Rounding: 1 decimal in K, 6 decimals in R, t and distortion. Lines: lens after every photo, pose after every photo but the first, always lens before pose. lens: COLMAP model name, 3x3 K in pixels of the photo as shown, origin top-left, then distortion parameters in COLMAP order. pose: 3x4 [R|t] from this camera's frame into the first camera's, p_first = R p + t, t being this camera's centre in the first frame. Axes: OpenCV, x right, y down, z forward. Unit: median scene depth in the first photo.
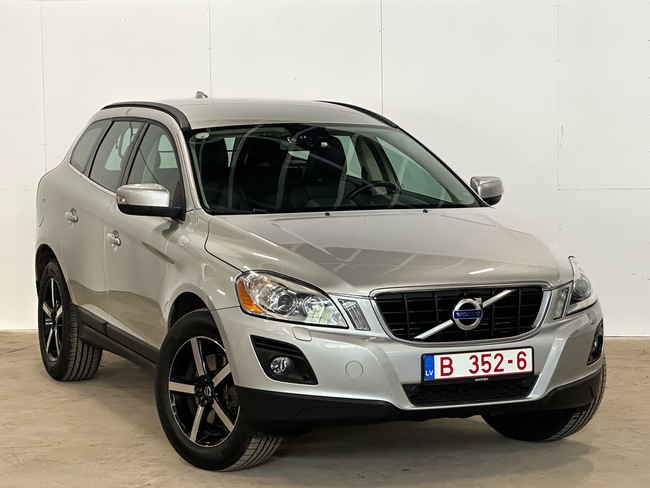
lens RADIAL K [[1781.8, 0, 329.1], [0, 1781.8, 250.3], [0, 0, 1]] dist [0.213976, 0.000000]
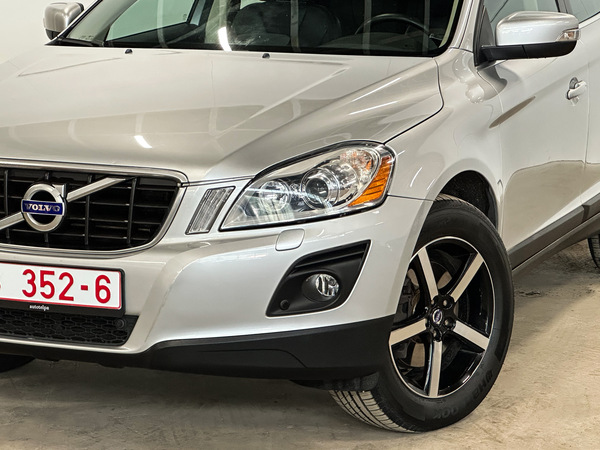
lens RADIAL K [[1552.2, 0, 299.3], [0, 1552.2, 223.2], [0, 0, 1]] dist [0.282044, 0.000000]
pose [[0.681503, 0.127185, -0.720678, 0.561115], [-0.062407, 0.991295, 0.115929, -0.031647], [0.729149, -0.034031, 0.683508, 0.671115]]
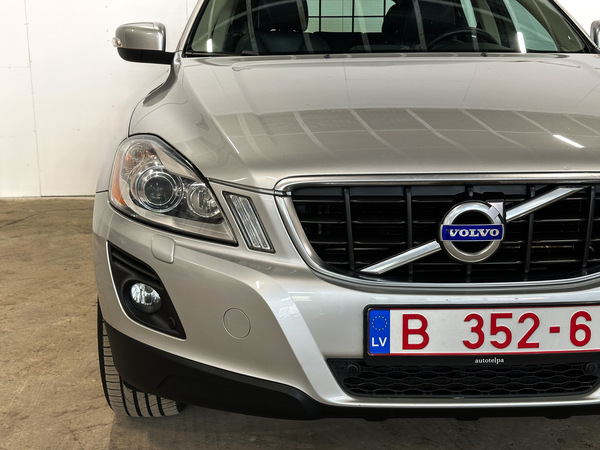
lens RADIAL K [[827.3, 0, 301.2], [0, 827.3, 219.4], [0, 0, 1]] dist [0.116660, 0.000000]
pose [[0.932763, 0.071541, -0.353321, 0.116305], [-0.029314, 0.991917, 0.123456, 0.003577], [0.359297, -0.104797, 0.927320, 0.756683]]
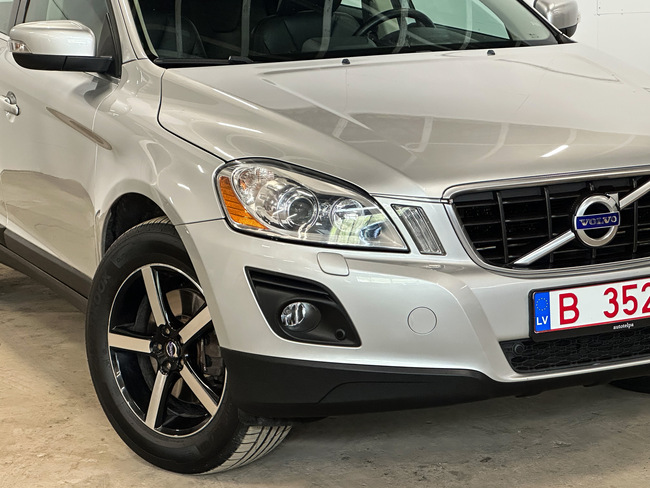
lens RADIAL K [[1781.8, 0, 323.9], [0, 1781.8, 242.1], [0, 0, 1]] dist [0.213976, 0.000000]
pose [[0.998107, -0.031001, 0.053116, -0.049045], [0.026327, 0.995901, 0.086539, -0.012641], [-0.055581, -0.084977, 0.994831, 0.391604]]
